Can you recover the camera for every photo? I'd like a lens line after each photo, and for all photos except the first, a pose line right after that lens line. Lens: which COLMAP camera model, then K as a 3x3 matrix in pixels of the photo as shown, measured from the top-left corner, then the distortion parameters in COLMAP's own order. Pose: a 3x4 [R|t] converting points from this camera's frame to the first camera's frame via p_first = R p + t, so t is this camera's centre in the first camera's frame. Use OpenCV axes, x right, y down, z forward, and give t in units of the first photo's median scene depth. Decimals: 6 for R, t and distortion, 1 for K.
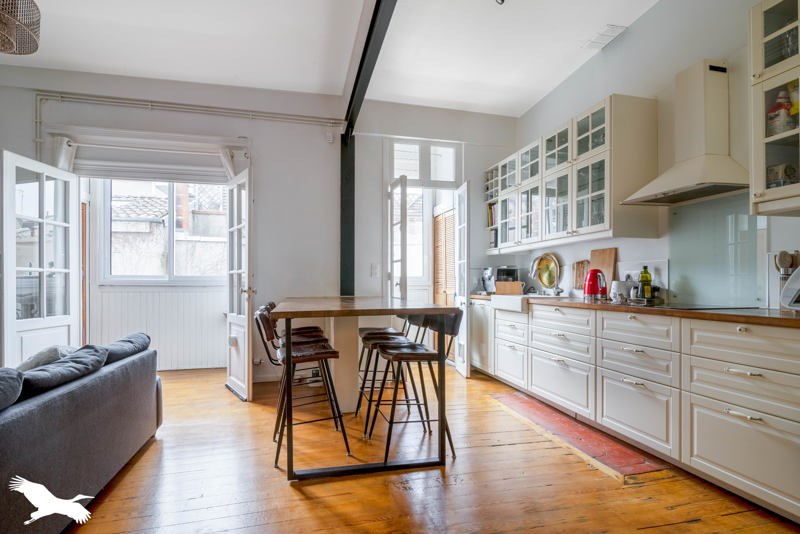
lens RADIAL K [[382.0, 0, 398.5], [0, 382.0, 281.7], [0, 0, 1]] dist [-0.000204, -0.000134]
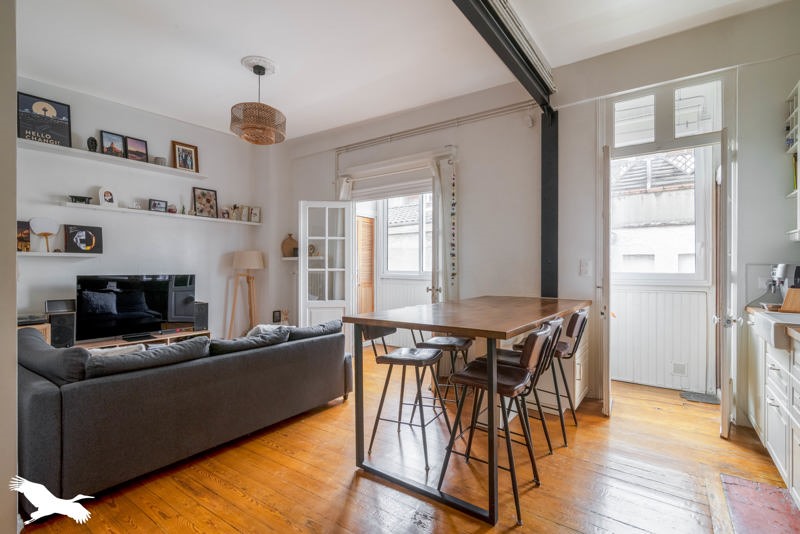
lens RADIAL K [[393.0, 0, 399.0], [0, 393.0, 264.5], [0, 0, 1]] dist [-0.000489, -0.000011]
pose [[0.649058, -0.004270, -0.760727, 0.351385], [0.000305, 0.999986, -0.005352, -0.036263], [0.760739, 0.003241, 0.649050, 0.175340]]
